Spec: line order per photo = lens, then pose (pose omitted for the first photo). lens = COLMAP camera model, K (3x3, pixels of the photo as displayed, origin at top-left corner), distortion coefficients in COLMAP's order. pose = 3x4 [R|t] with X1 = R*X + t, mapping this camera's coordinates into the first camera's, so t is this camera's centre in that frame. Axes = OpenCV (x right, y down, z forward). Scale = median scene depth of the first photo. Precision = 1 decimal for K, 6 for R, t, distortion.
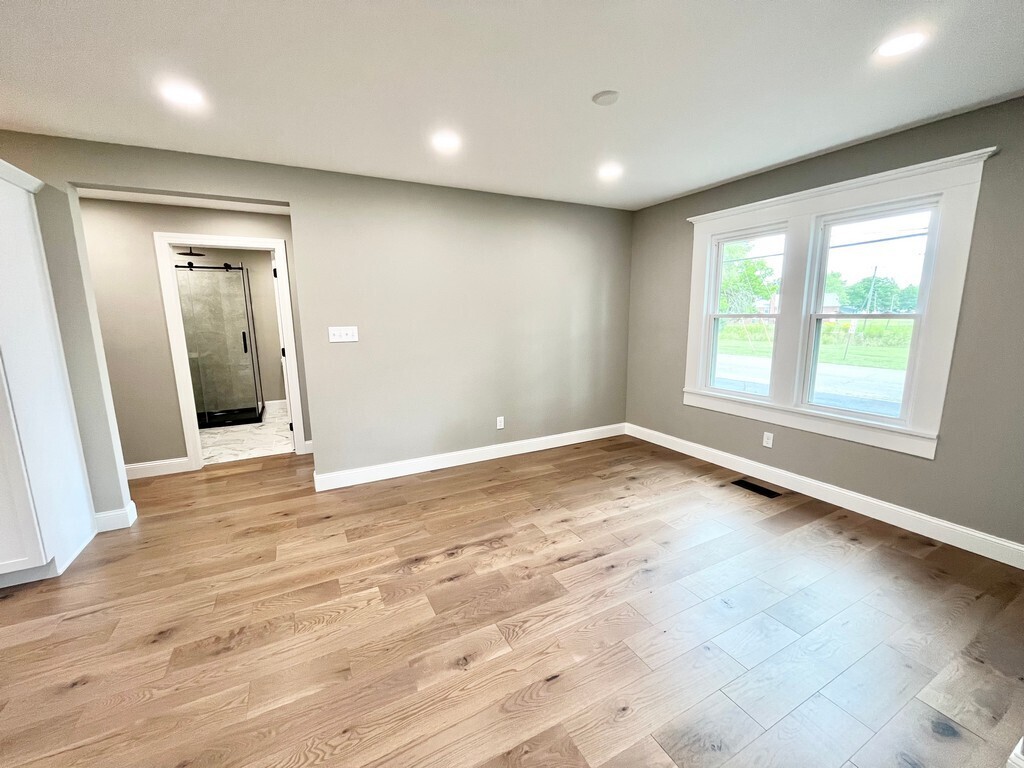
lens RADIAL K [[415.5, 0, 517.9], [0, 415.5, 384.8], [0, 0, 1]] dist [-0.002166, -0.000363]
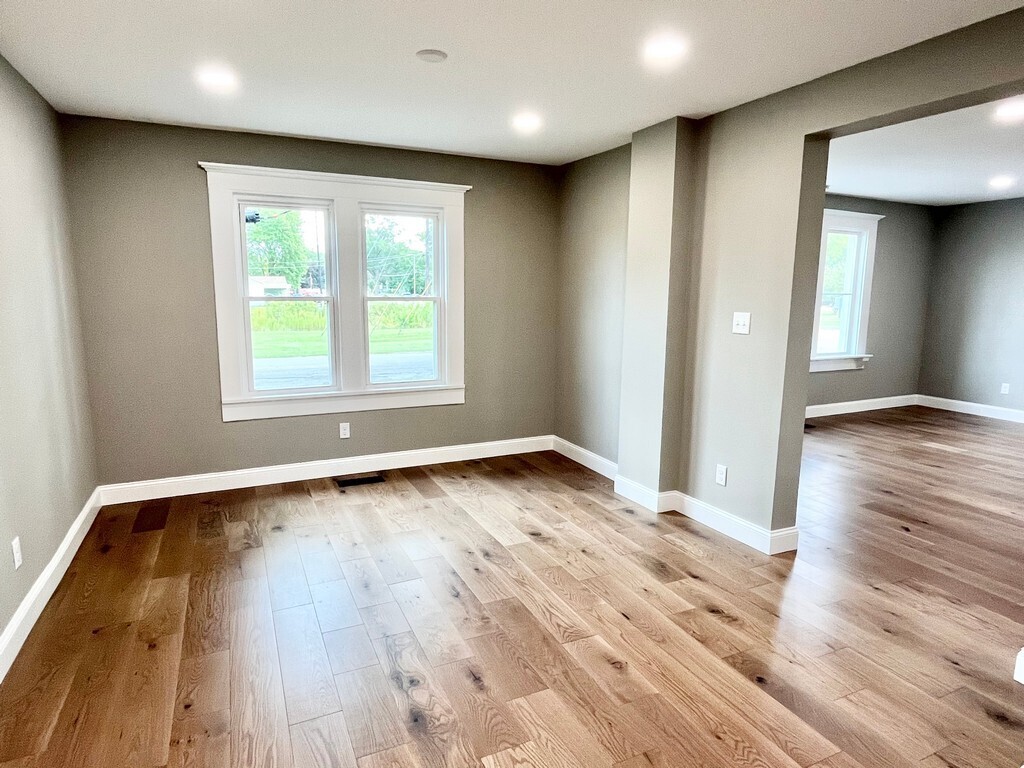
lens RADIAL K [[602.9, 0, 509.2], [0, 602.9, 381.5], [0, 0, 1]] dist [-0.002062, -0.000852]
pose [[0.054450, -0.139652, 0.988702, -0.765360], [0.160692, 0.978491, 0.129360, -0.099182], [-0.985502, 0.151833, 0.075720, 0.562067]]
